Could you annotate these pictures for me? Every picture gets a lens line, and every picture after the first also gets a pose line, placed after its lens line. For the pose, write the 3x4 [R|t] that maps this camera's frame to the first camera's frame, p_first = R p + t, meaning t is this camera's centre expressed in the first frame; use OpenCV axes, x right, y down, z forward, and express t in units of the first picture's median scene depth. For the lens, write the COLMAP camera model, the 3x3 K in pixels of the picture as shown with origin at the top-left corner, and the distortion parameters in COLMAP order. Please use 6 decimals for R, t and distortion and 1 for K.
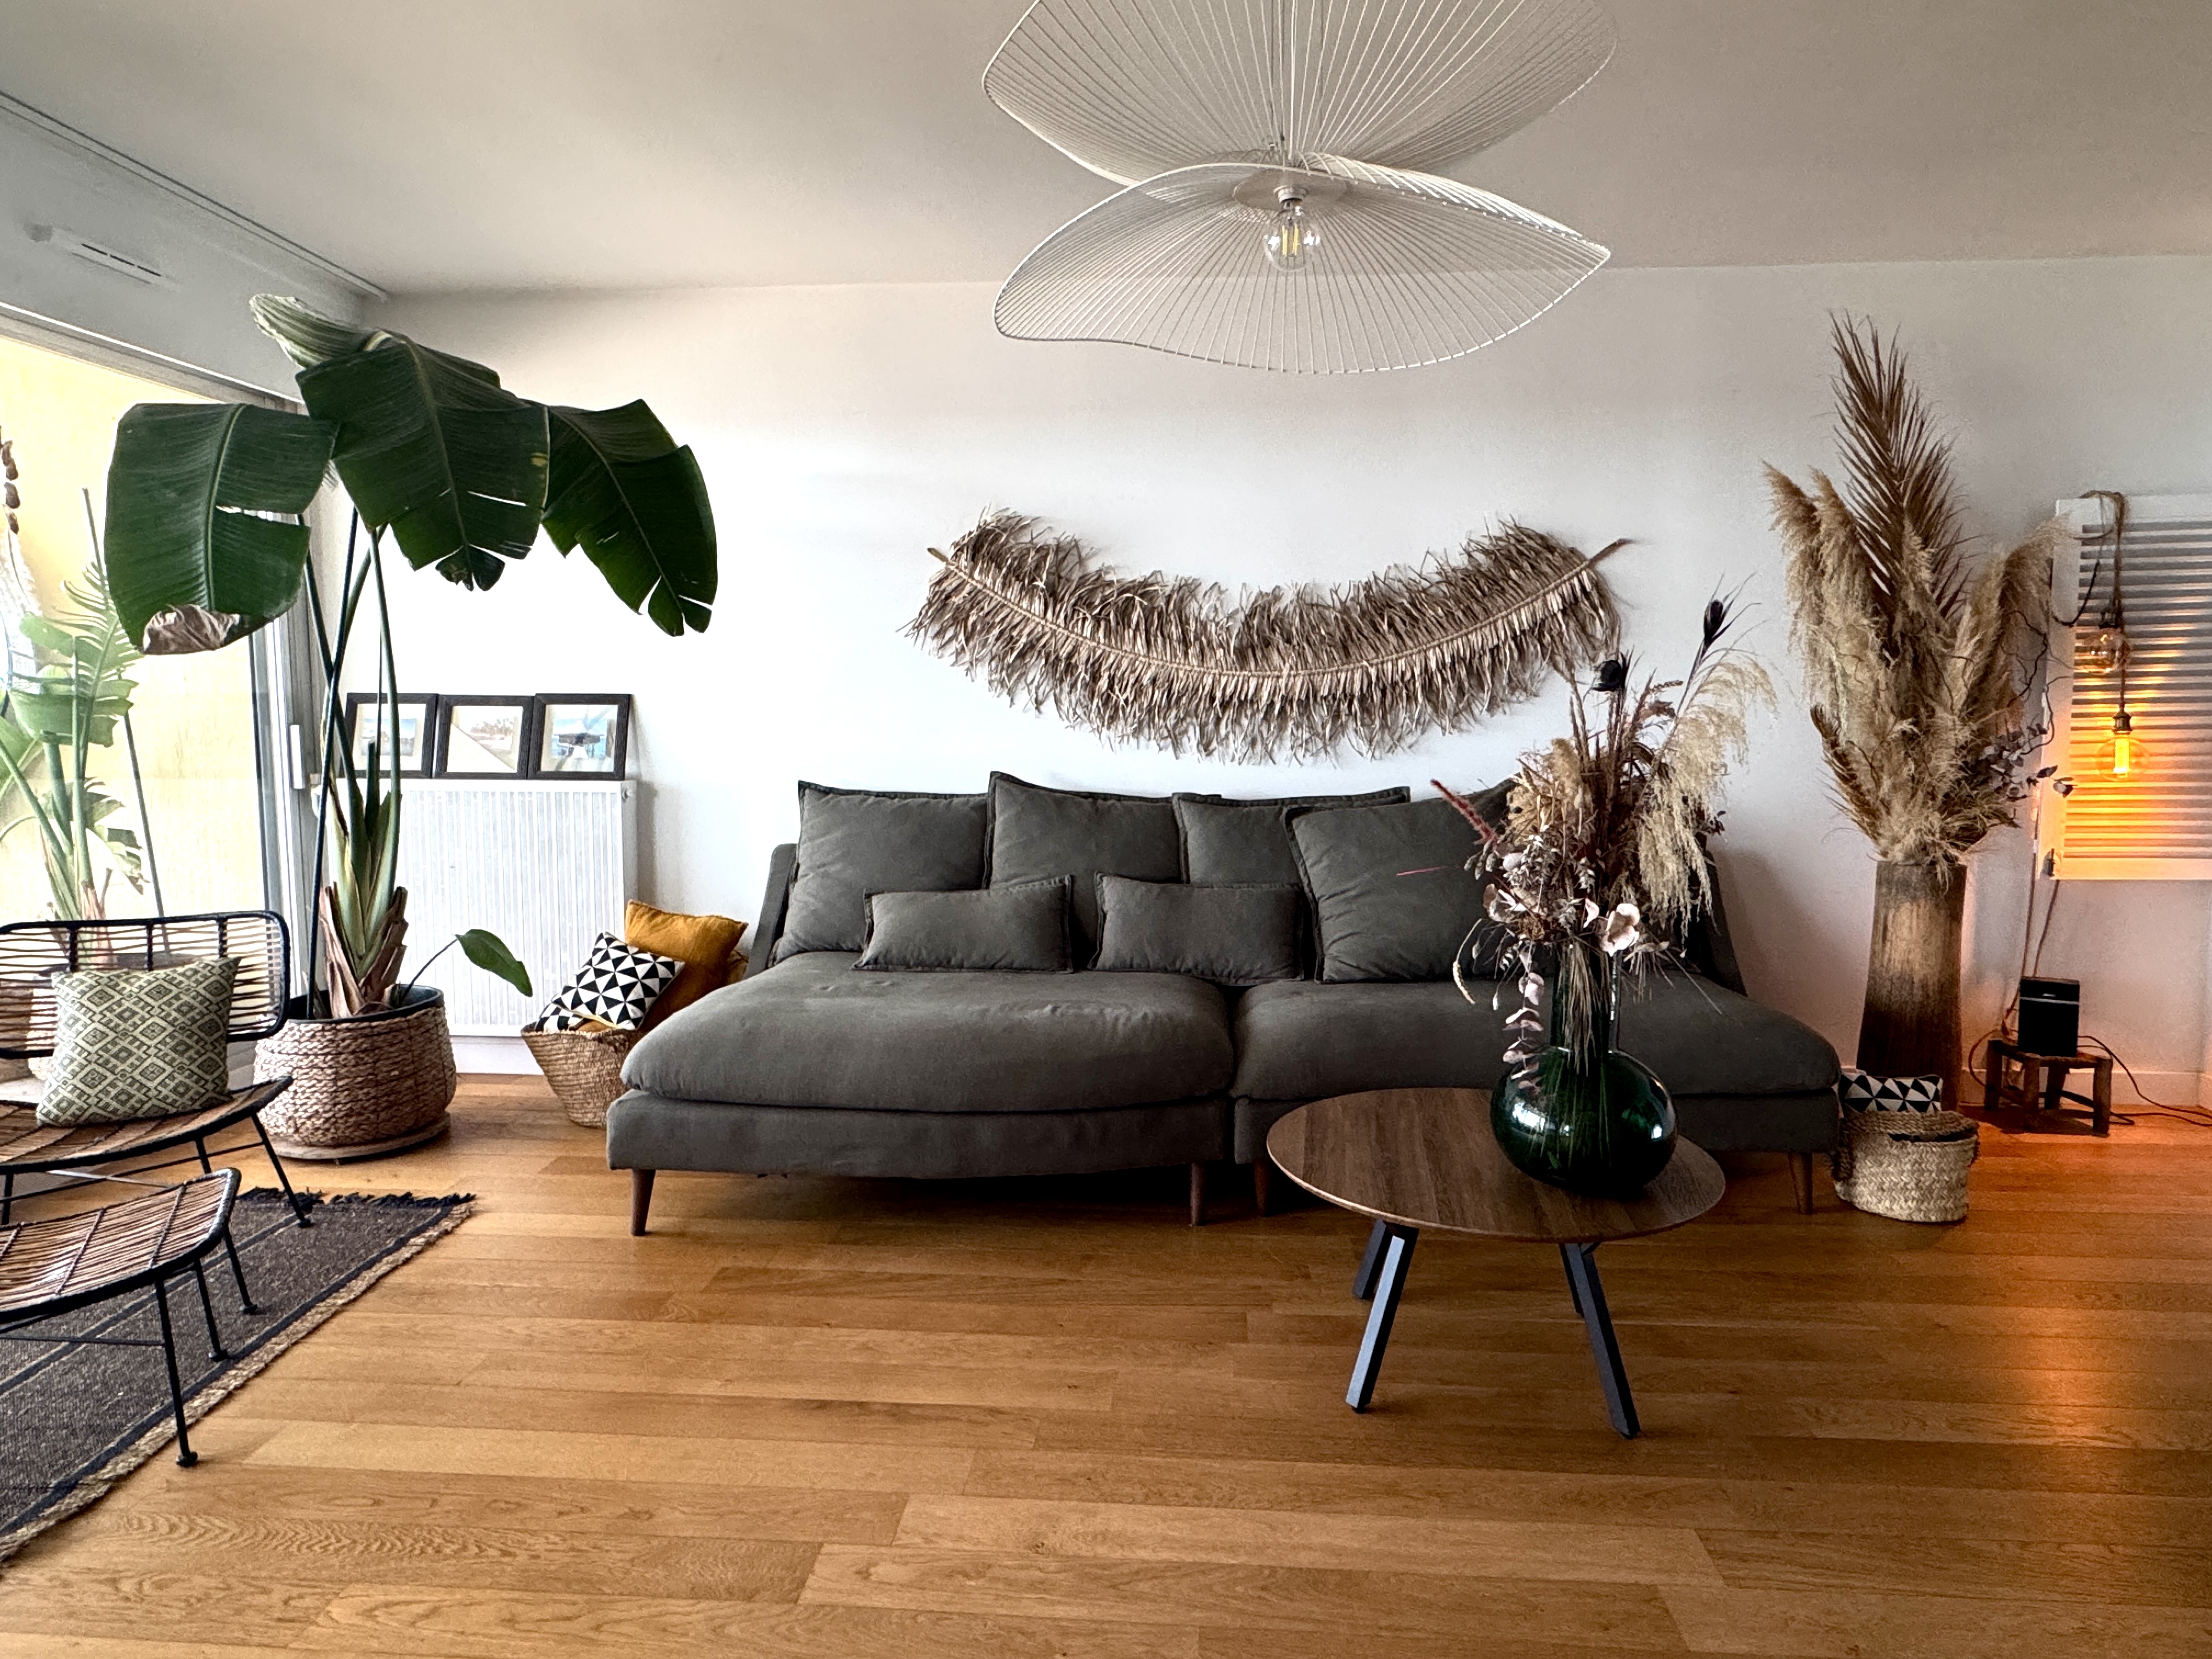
lens RADIAL K [[1318.4, 0, 1098.4], [0, 1318.4, 822.1], [0, 0, 1]] dist [-0.011191, 0.000827]
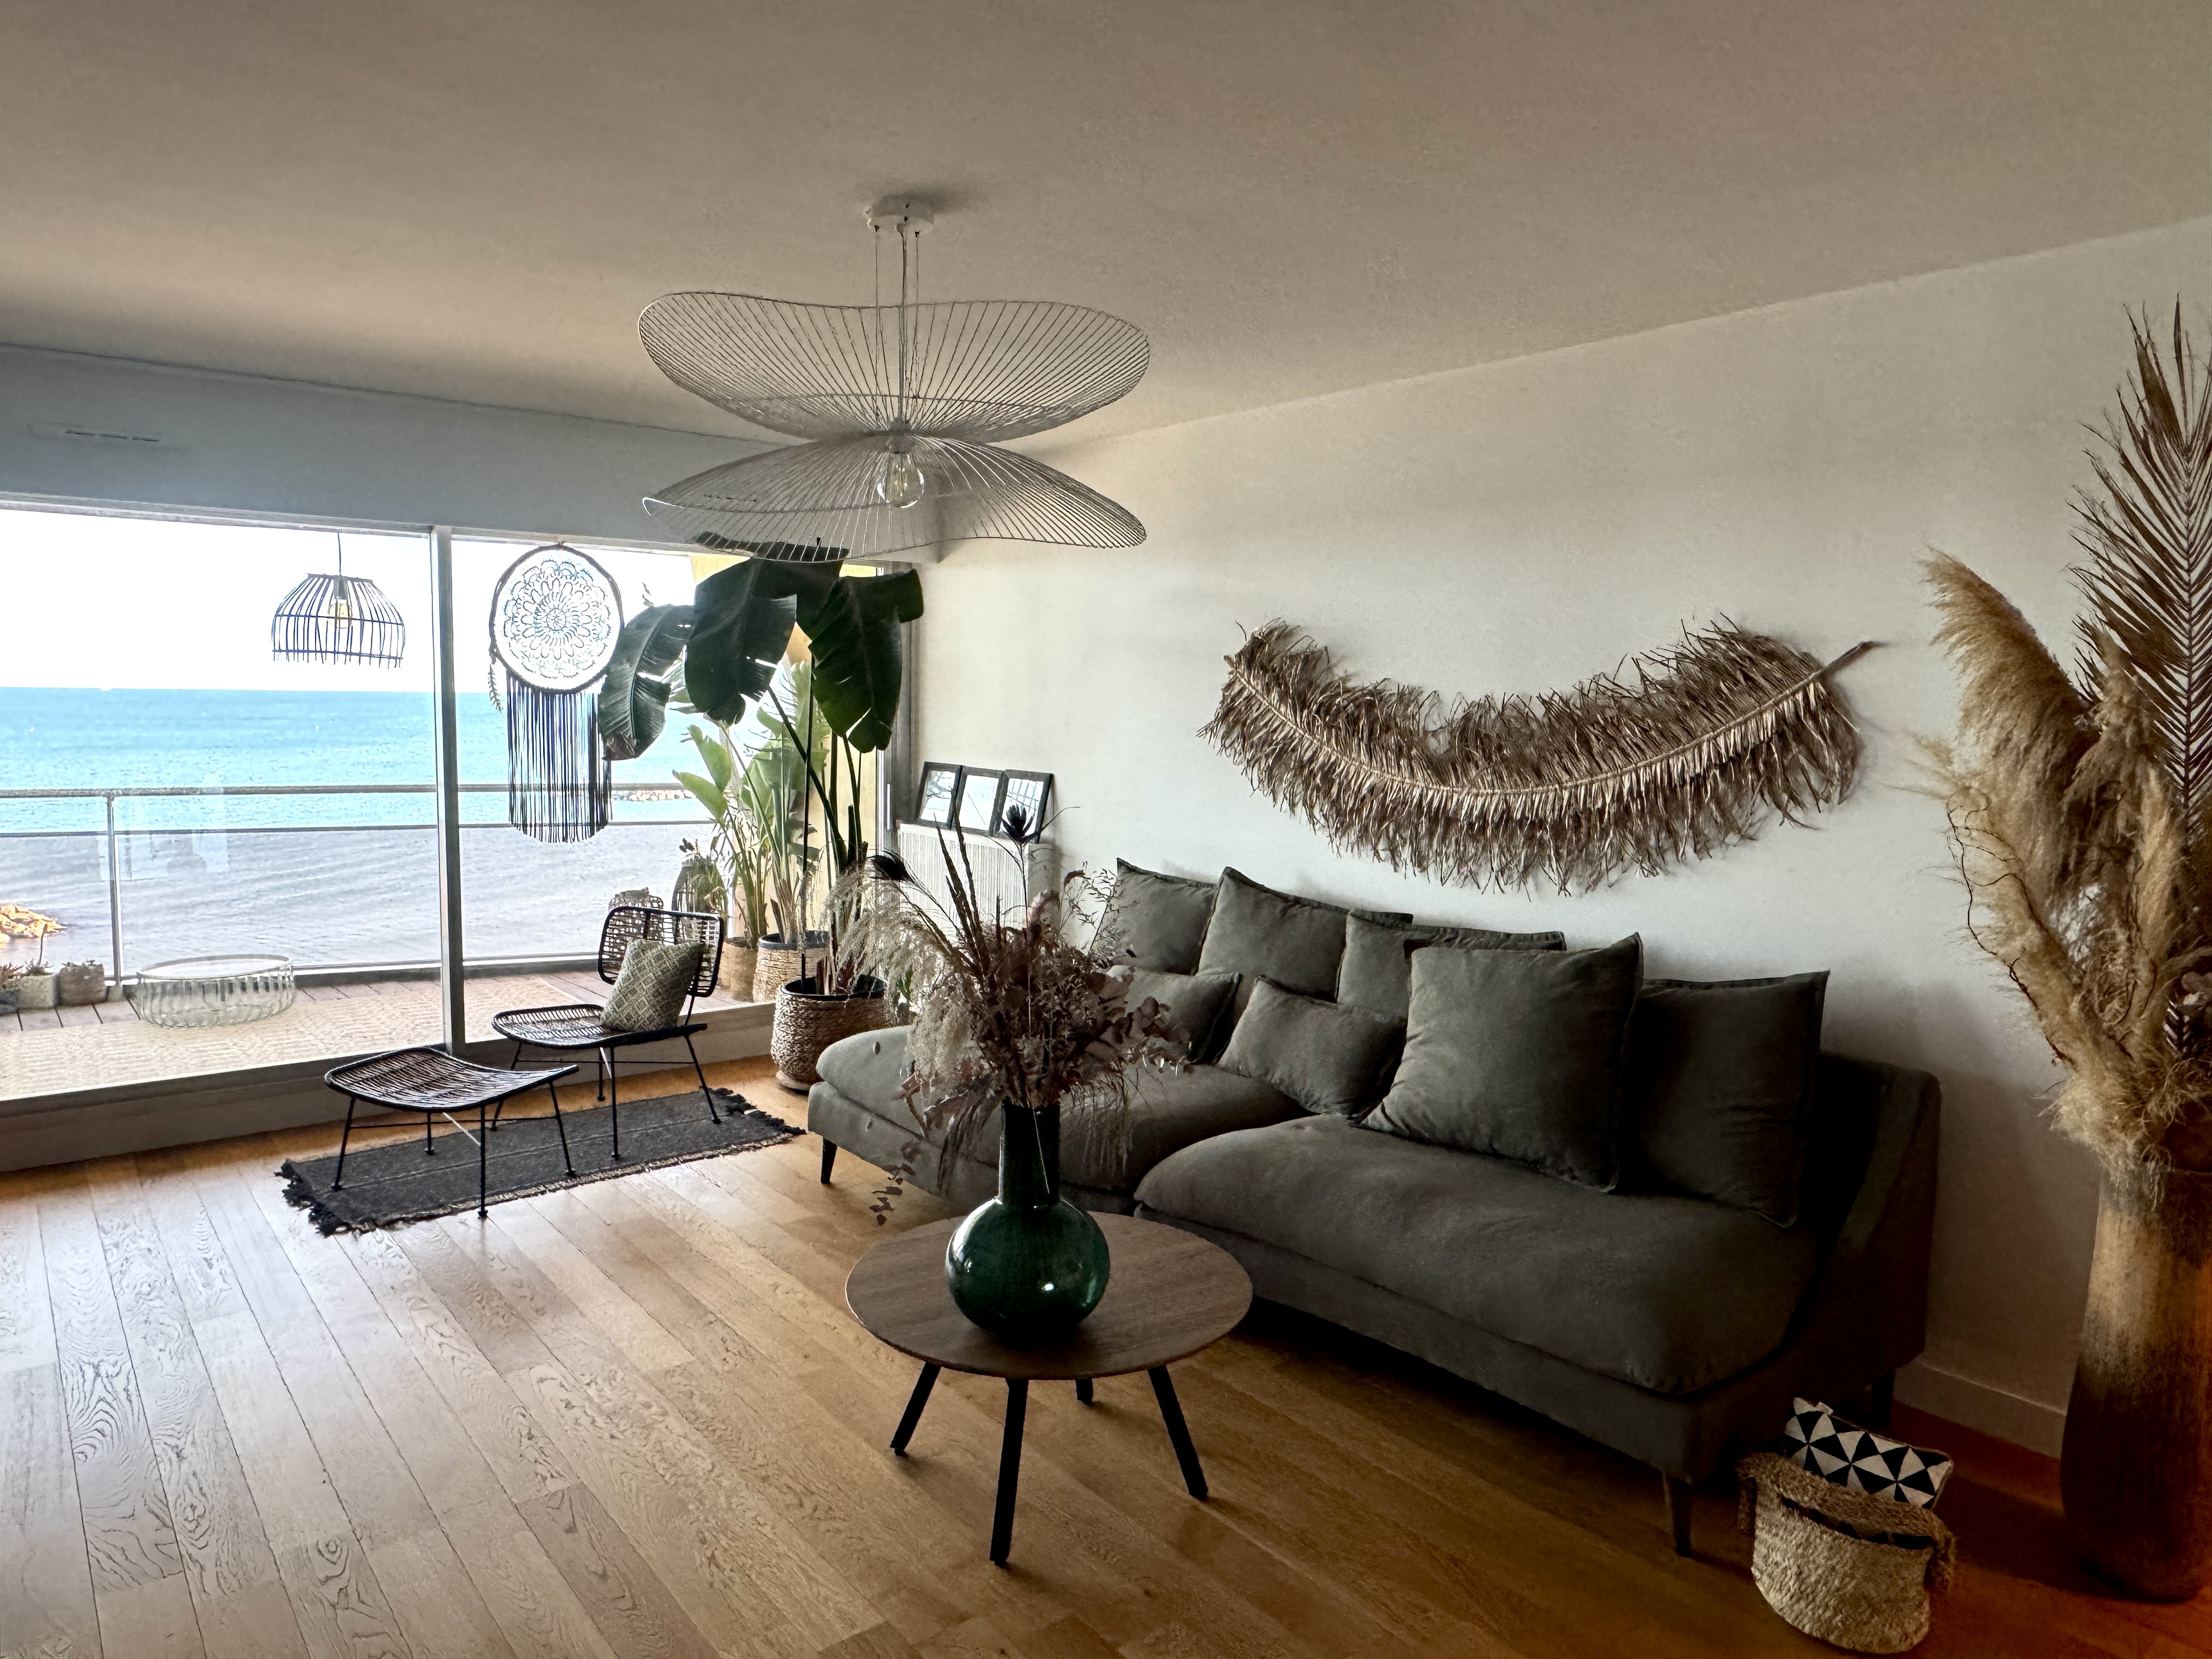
lens RADIAL K [[1449.0, 0, 1116.0], [0, 1449.0, 816.7], [0, 0, 1]] dist [-0.009032, -0.004594]
pose [[0.679189, 0.074192, -0.730204, 0.705149], [-0.084415, 0.996172, 0.022698, -0.096704], [0.729093, 0.046224, 0.682852, 0.127357]]
